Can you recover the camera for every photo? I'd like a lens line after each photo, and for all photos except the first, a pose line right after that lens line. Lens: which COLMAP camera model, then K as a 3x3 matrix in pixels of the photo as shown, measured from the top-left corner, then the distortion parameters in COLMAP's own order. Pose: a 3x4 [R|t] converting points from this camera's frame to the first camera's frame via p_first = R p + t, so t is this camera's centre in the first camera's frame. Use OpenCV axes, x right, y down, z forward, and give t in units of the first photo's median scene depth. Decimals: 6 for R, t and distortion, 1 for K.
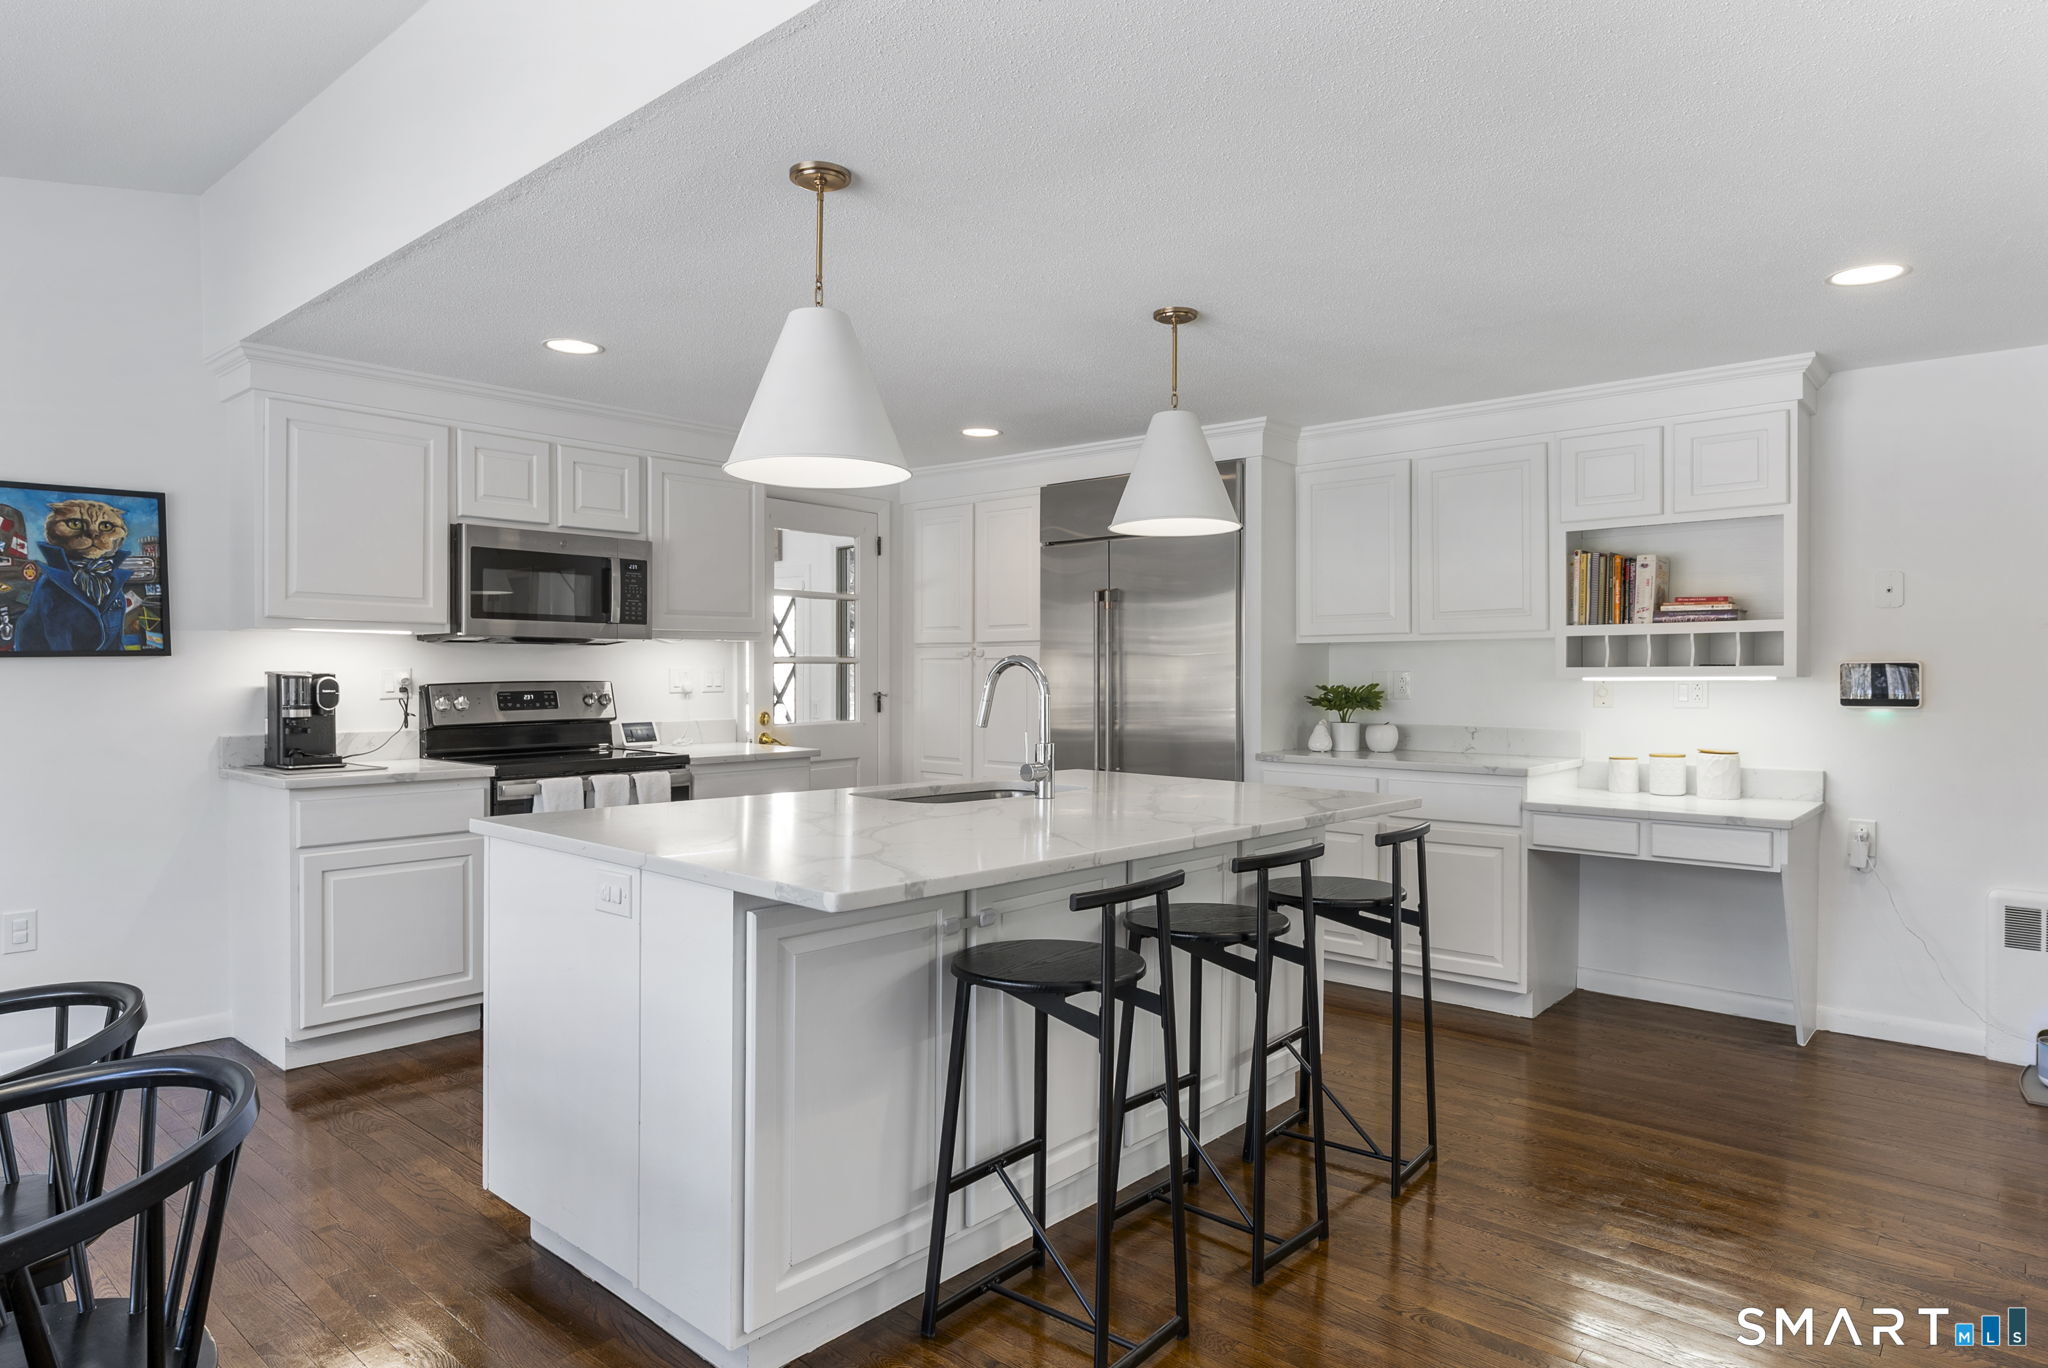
lens RADIAL K [[1185.3, 0, 1032.2], [0, 1185.3, 669.1], [0, 0, 1]] dist [-0.003146, -0.000881]
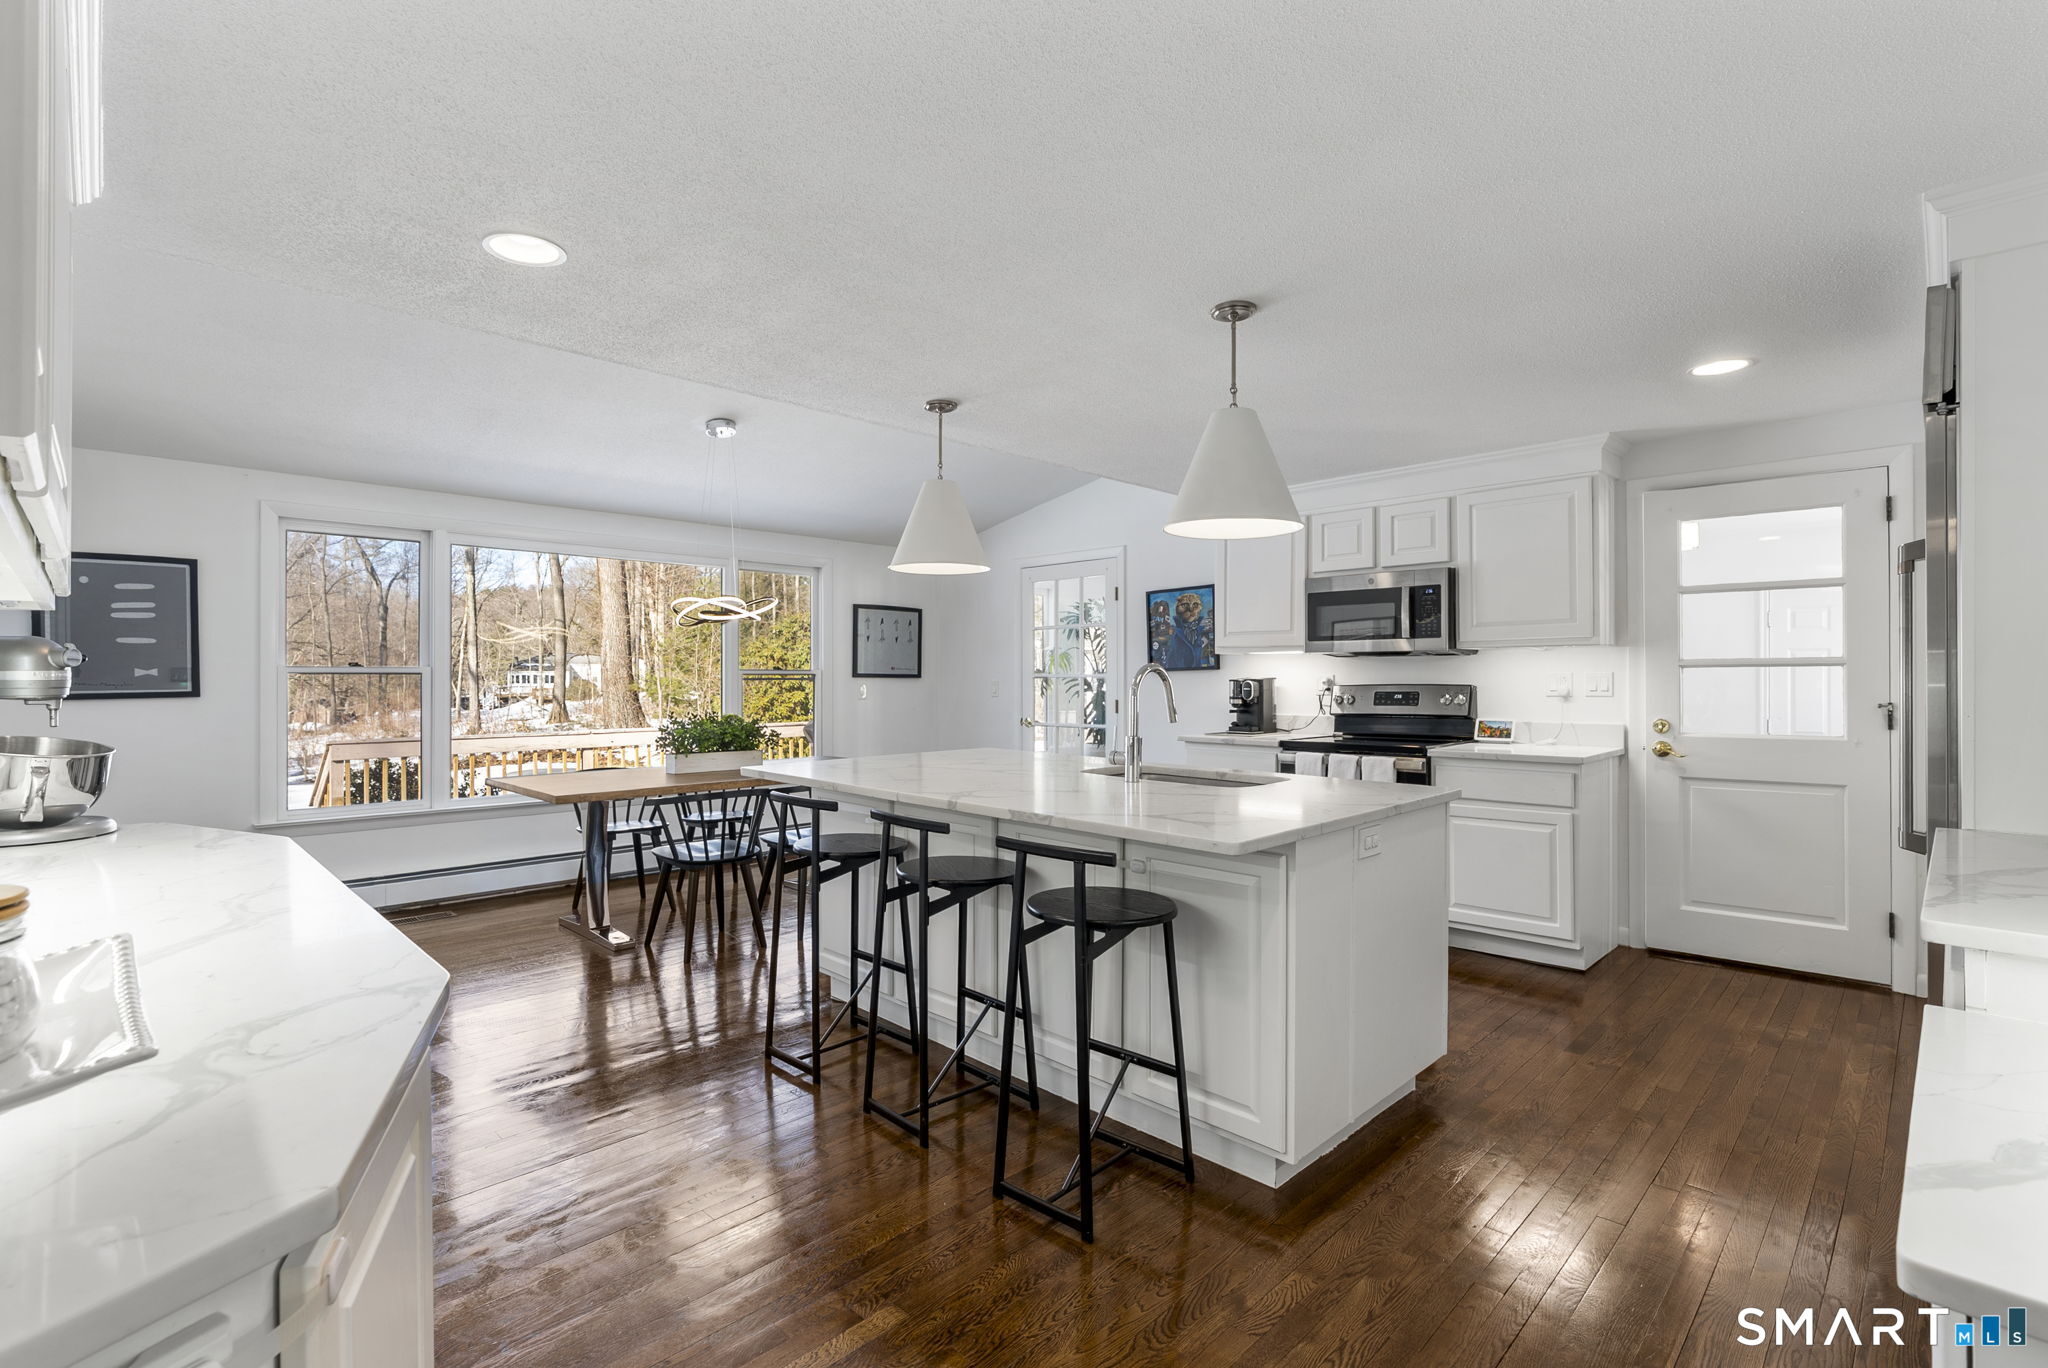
lens RADIAL K [[922.5, 0, 1035.6], [0, 922.5, 684.6], [0, 0, 1]] dist [-0.016734, -0.000060]
pose [[-0.075898, 0.006039, -0.997097, 0.812374], [-0.000083, 0.999982, 0.006062, 0.005912], [0.997116, 0.000543, -0.075896, 0.840394]]
